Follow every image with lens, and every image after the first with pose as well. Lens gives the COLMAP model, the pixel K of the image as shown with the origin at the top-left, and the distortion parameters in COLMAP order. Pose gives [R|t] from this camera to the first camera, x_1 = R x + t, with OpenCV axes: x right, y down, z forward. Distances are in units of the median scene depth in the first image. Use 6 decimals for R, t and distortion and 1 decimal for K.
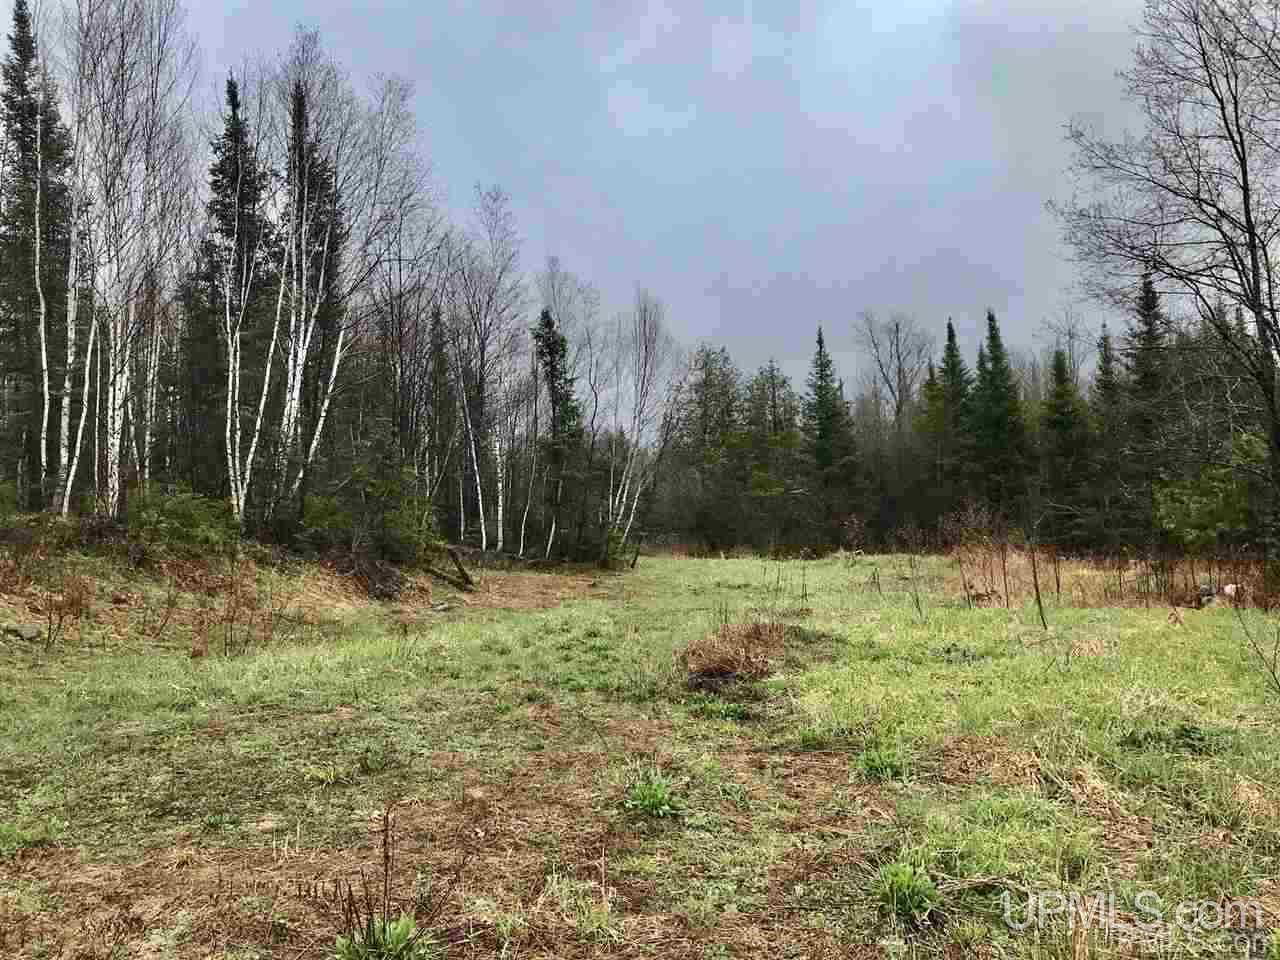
lens RADIAL K [[1051.4, 0, 631.5], [0, 1051.4, 478.2], [0, 0, 1]] dist [0.064366, -0.073026]
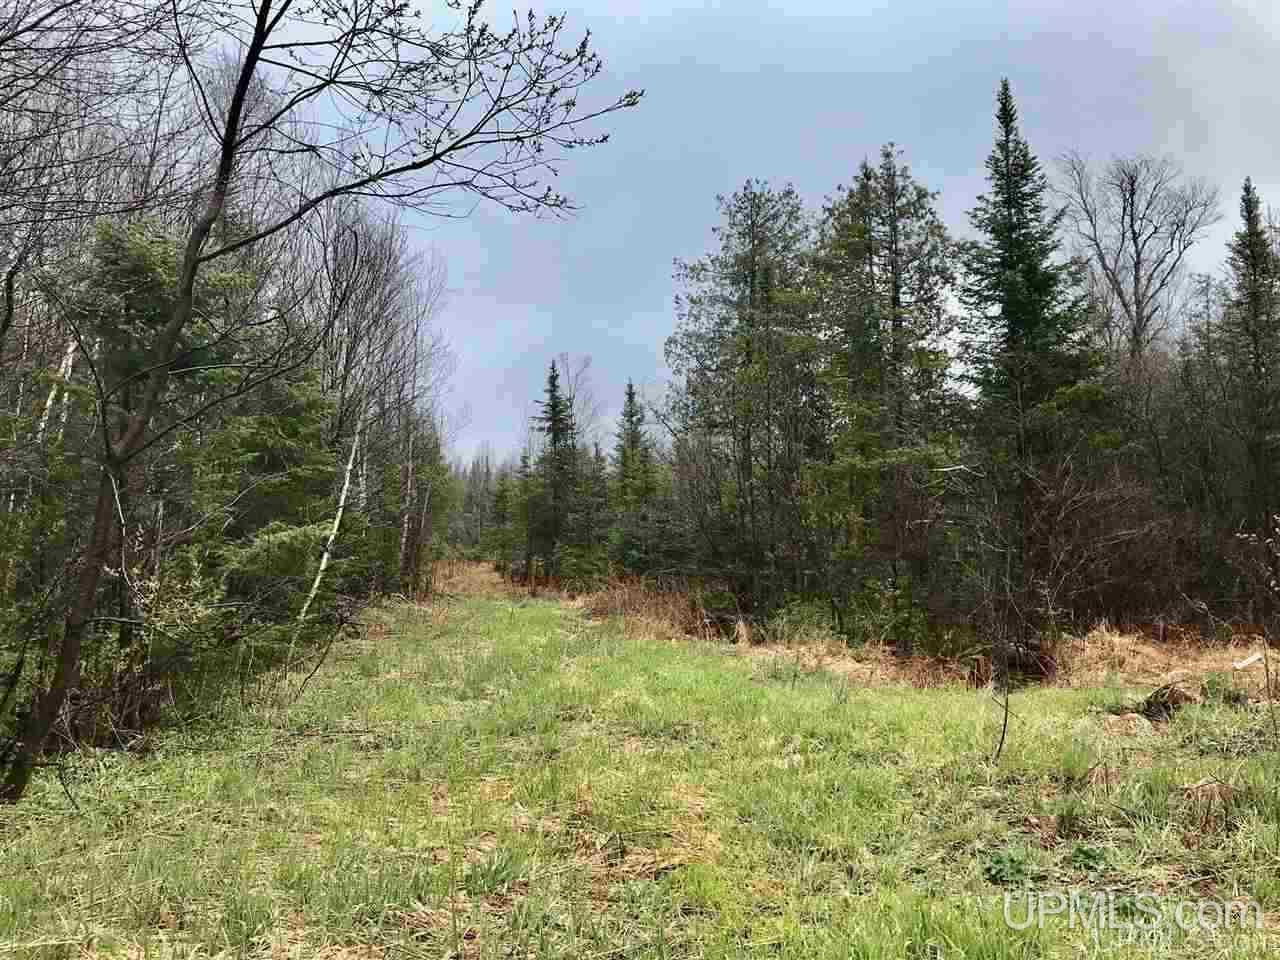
lens RADIAL K [[1051.4, 0, 631.5], [0, 1051.4, 478.2], [0, 0, 1]] dist [0.064366, -0.073026]
pose [[0.993703, 0.000572, -0.112044, 0.473293], [-0.004010, 0.999528, -0.030459, 0.171762], [0.111974, 0.030716, 0.993236, 3.440953]]
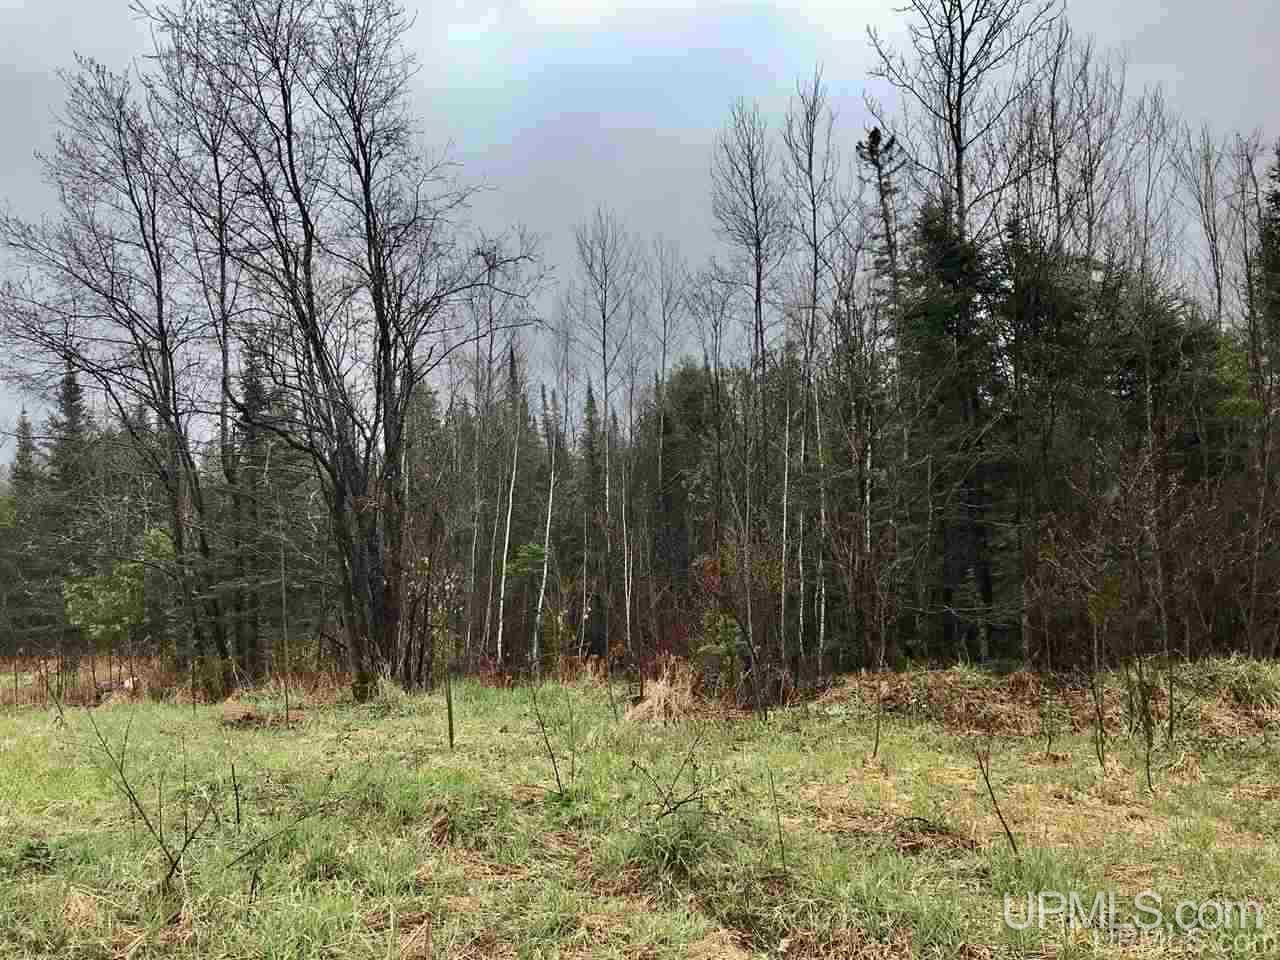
lens RADIAL K [[1057.1, 0, 640.0], [0, 1057.1, 480.0], [0, 0, 1]] dist [0.076535, -0.094767]
pose [[0.589114, 0.059049, 0.805890, 0.017407], [0.011049, 0.996644, -0.081103, -0.000218], [-0.807974, 0.056684, 0.586485, 0.002316]]
